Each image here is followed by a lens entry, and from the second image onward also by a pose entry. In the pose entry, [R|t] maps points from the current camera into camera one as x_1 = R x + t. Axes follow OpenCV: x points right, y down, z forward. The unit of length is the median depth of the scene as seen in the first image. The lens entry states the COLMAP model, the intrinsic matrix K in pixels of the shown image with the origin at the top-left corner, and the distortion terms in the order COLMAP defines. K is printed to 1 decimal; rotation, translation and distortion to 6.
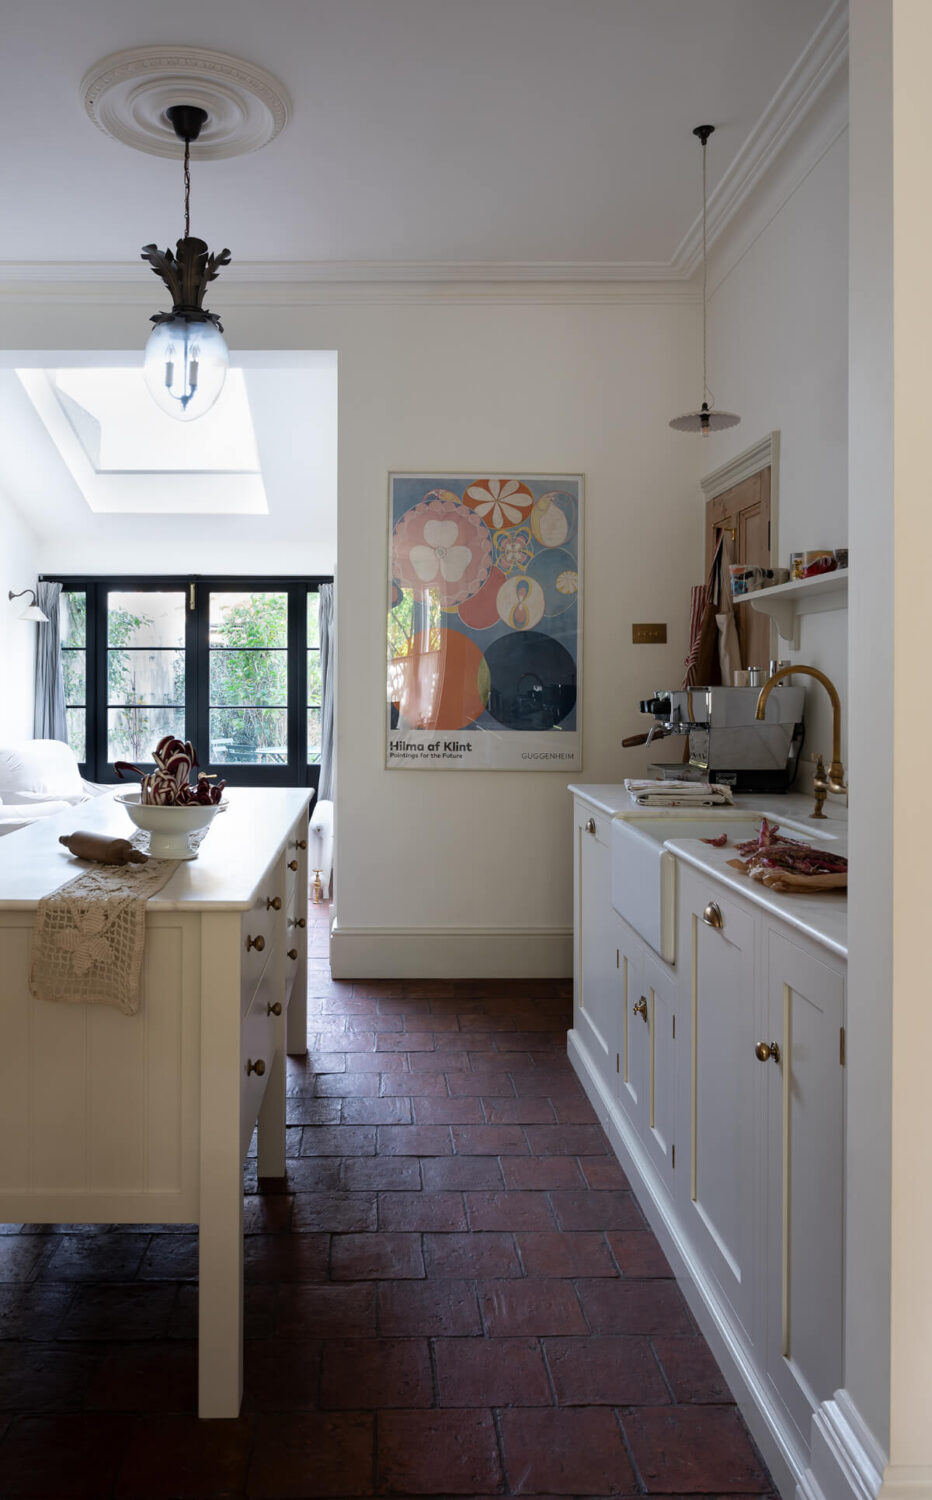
lens RADIAL K [[1064.0, 0, 402.2], [0, 1064.0, 677.7], [0, 0, 1]] dist [-0.001221, -0.002300]
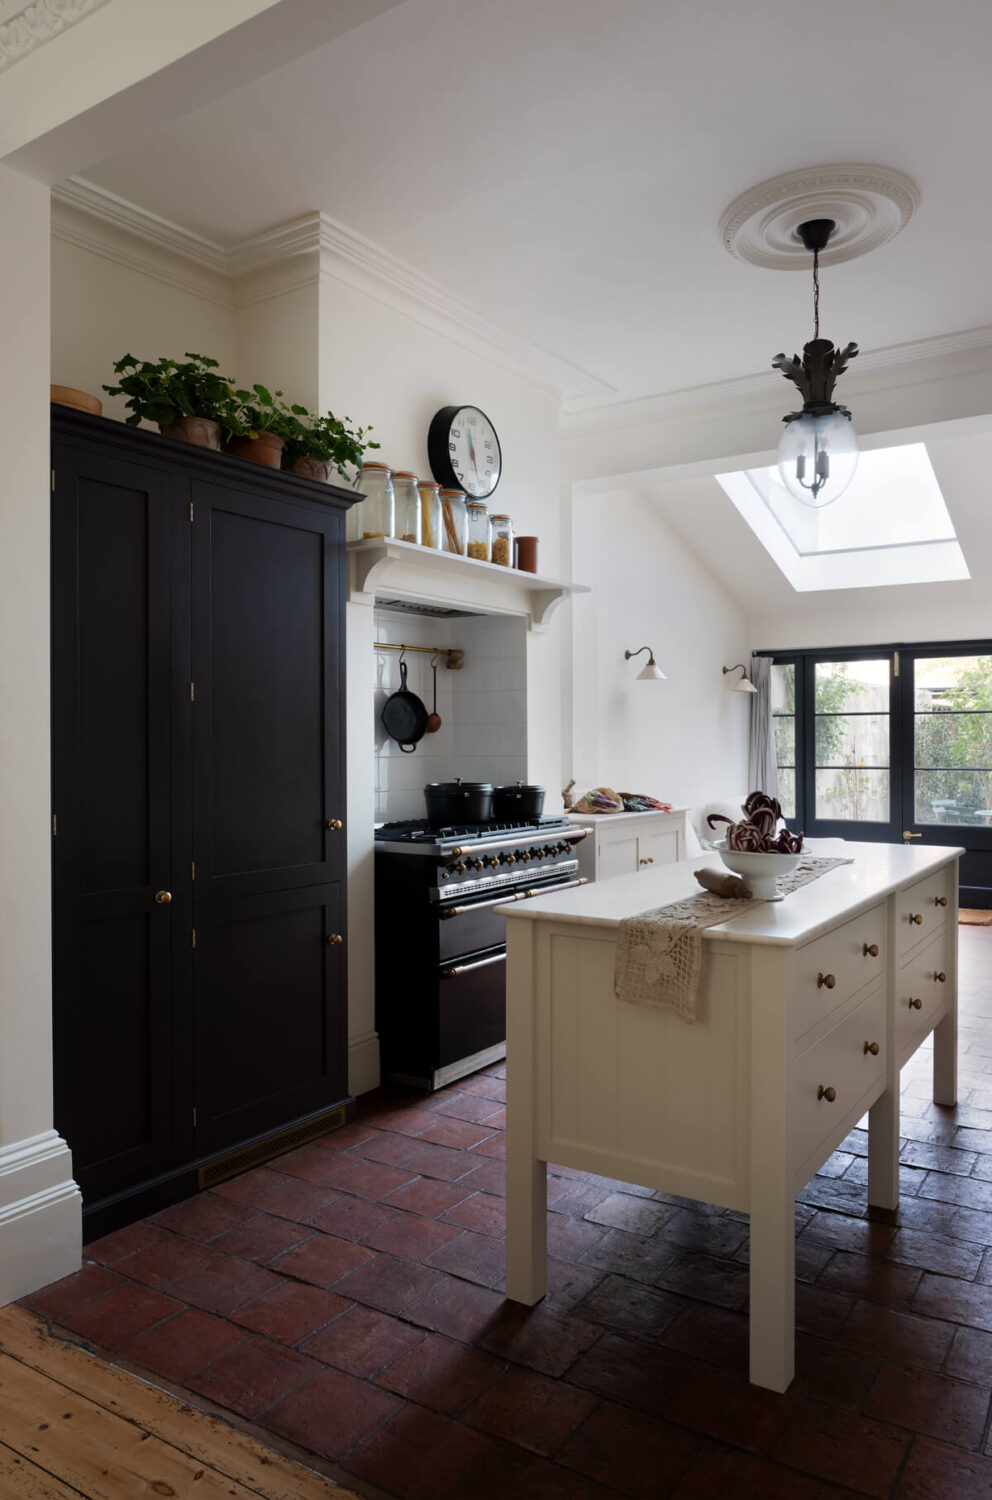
lens RADIAL K [[986.9, 0, 562.6], [0, 986.9, 750.0], [0, 0, 1]] dist [-0.000472, -0.001243]
pose [[0.847414, -0.000023, -0.530933, 0.103171], [0.004761, 0.999960, 0.007555, 0.000712], [0.530911, -0.008930, 0.847380, -0.005419]]
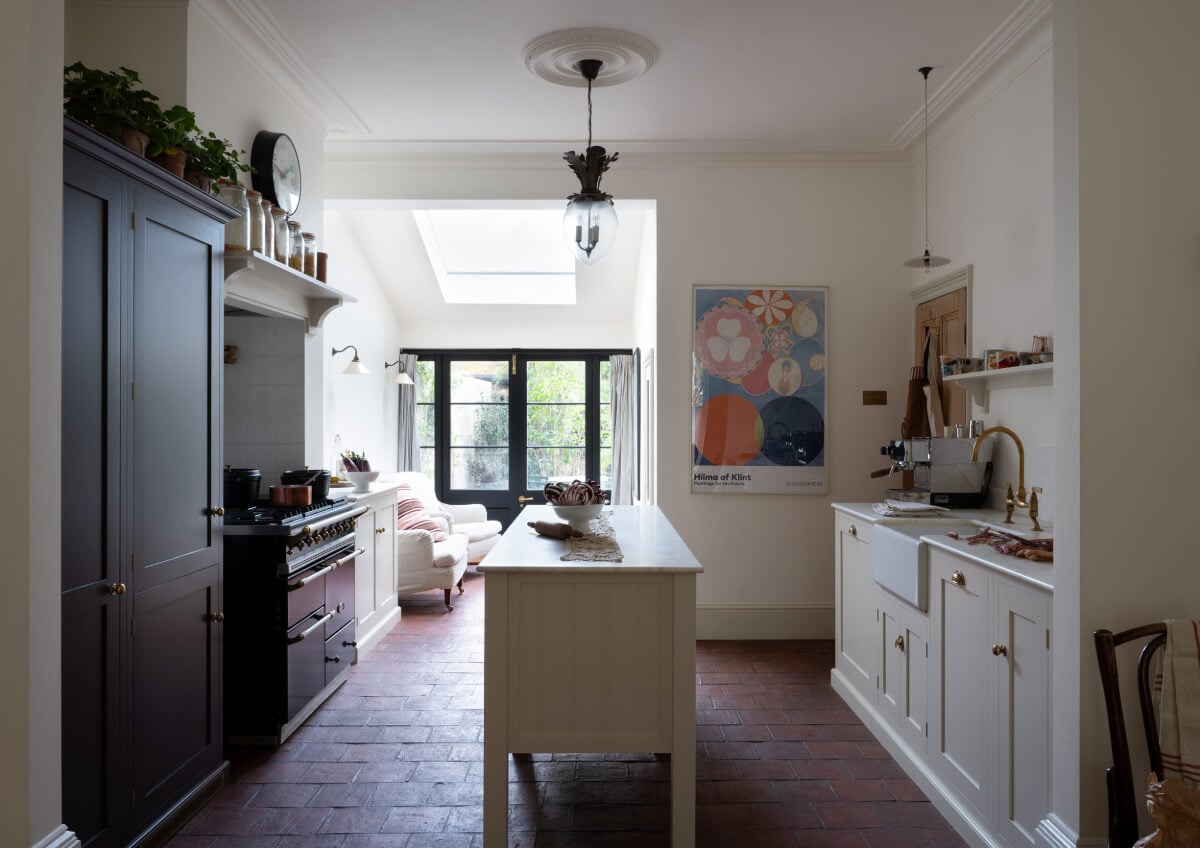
lens RADIAL K [[869.6, 0, 628.1], [0, 869.6, 414.7], [0, 0, 1]] dist [-0.003582, -0.001471]
pose [[0.999990, -0.000624, 0.004521, -0.135179], [0.000648, 0.999986, -0.005204, -0.016809], [-0.004517, 0.005207, 0.999976, -0.215097]]
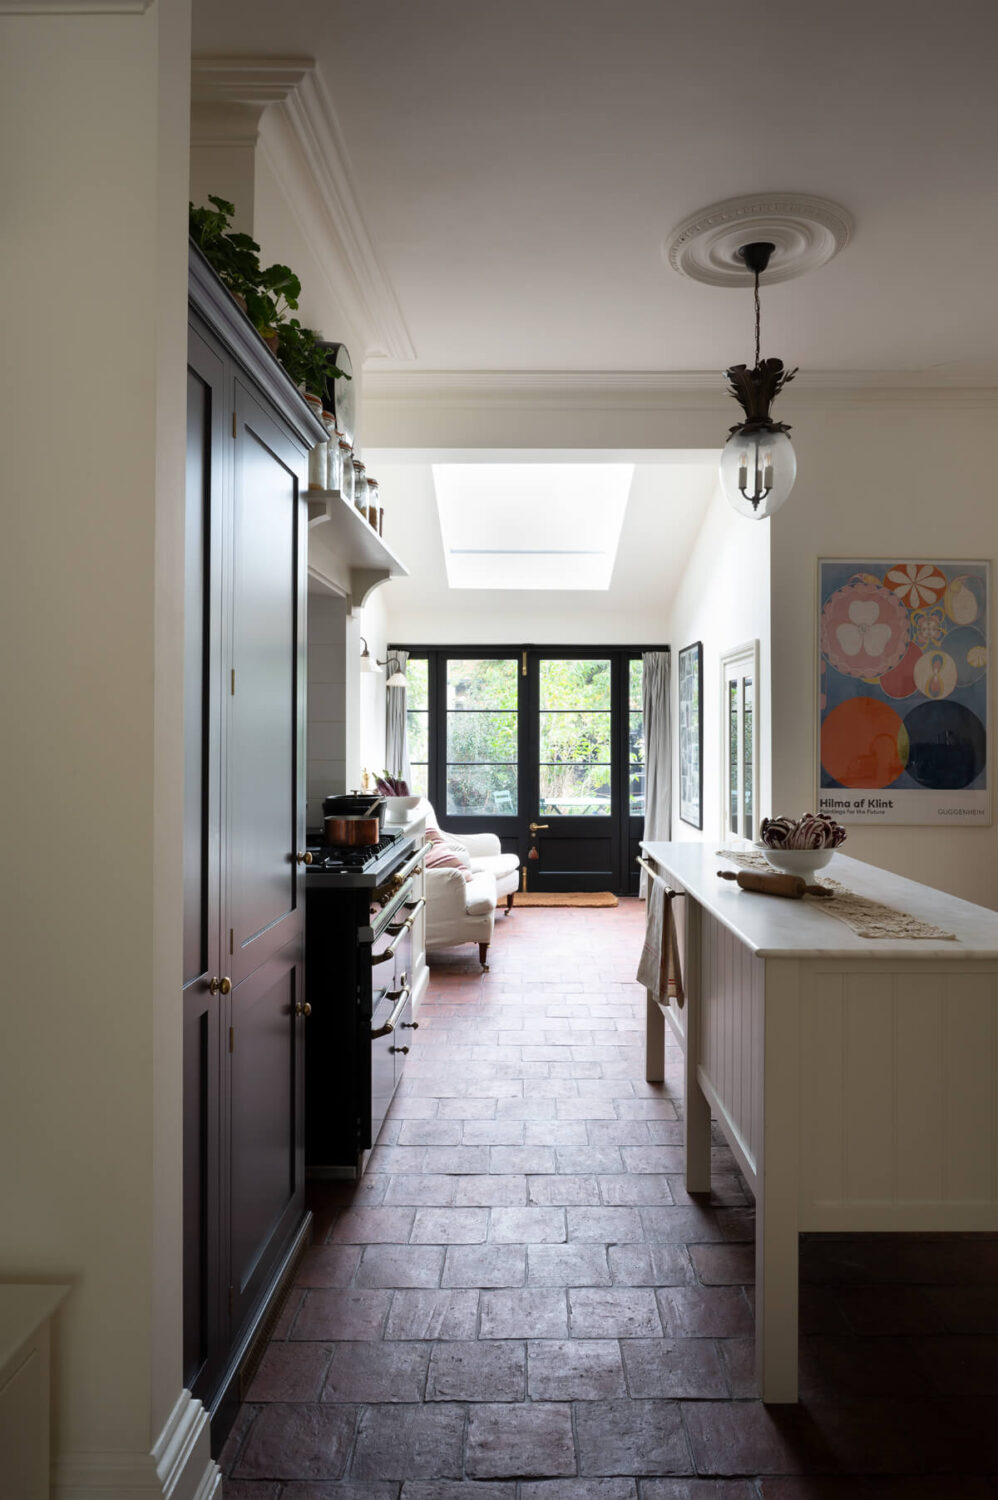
lens RADIAL K [[976.6, 0, 566.0], [0, 976.6, 718.5], [0, 0, 1]] dist [-0.004063, -0.000256]
pose [[0.999997, 0.000615, 0.002347, -0.360363], [-0.000584, 0.999912, -0.013266, -0.013727], [-0.002355, 0.013264, 0.999909, -0.029226]]
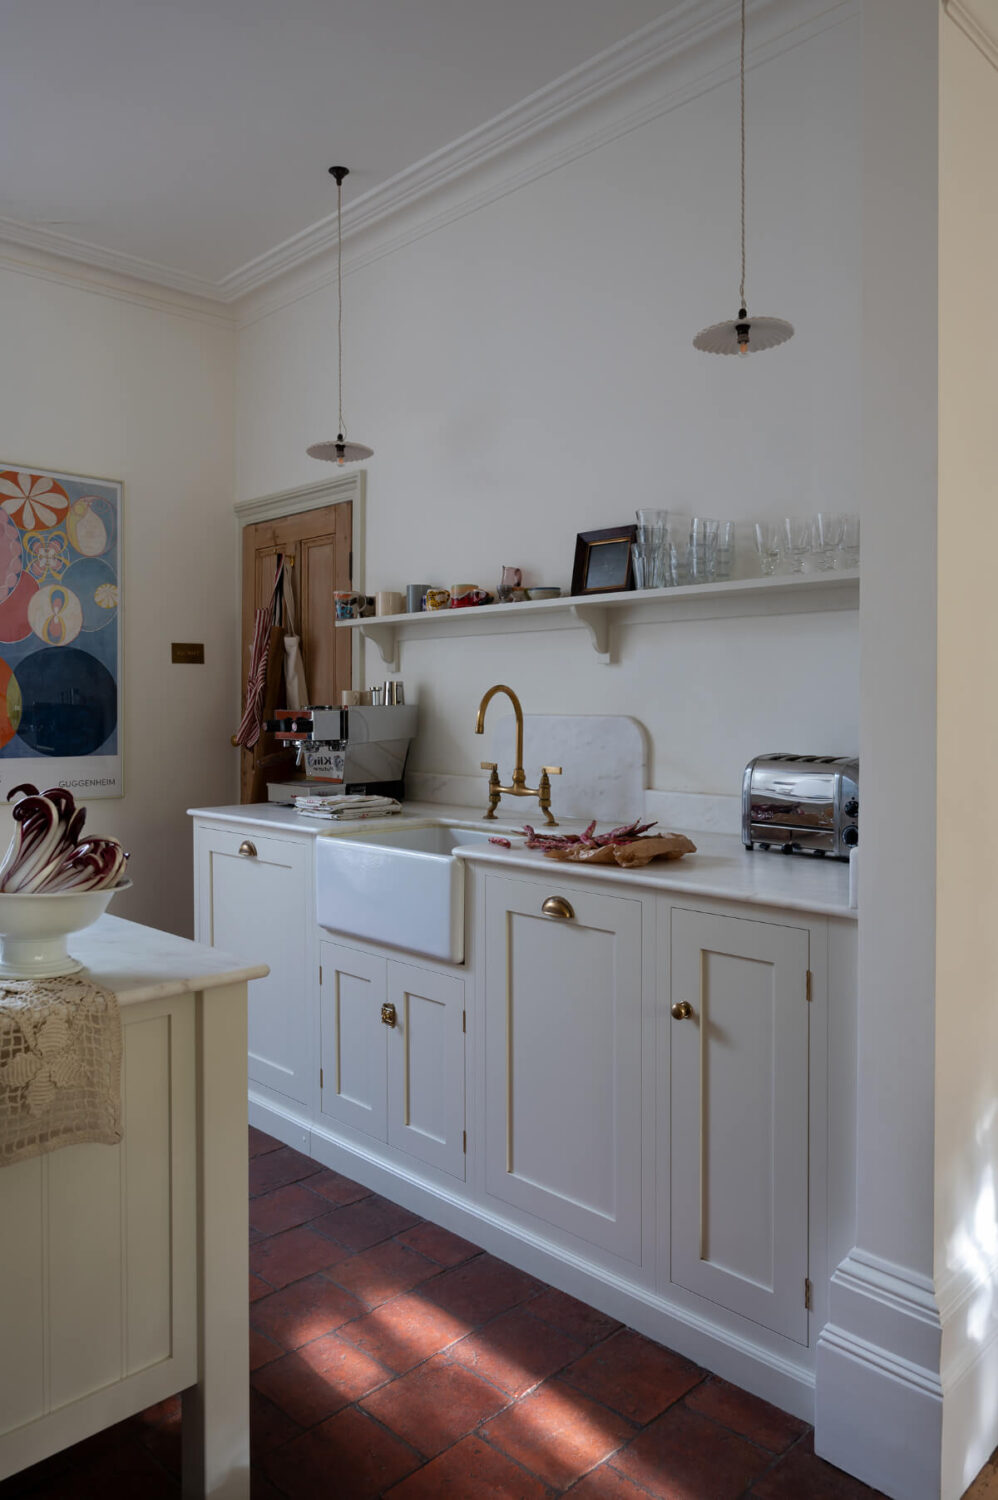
lens RADIAL K [[1011.6, 0, 489.3], [0, 1011.6, 714.8], [0, 0, 1]] dist [-0.007311, -0.001232]
pose [[0.725875, -0.011185, 0.687736, -0.273905], [0.001835, 0.999896, 0.014326, 0.003454], [-0.687824, -0.009137, 0.725820, 0.160624]]
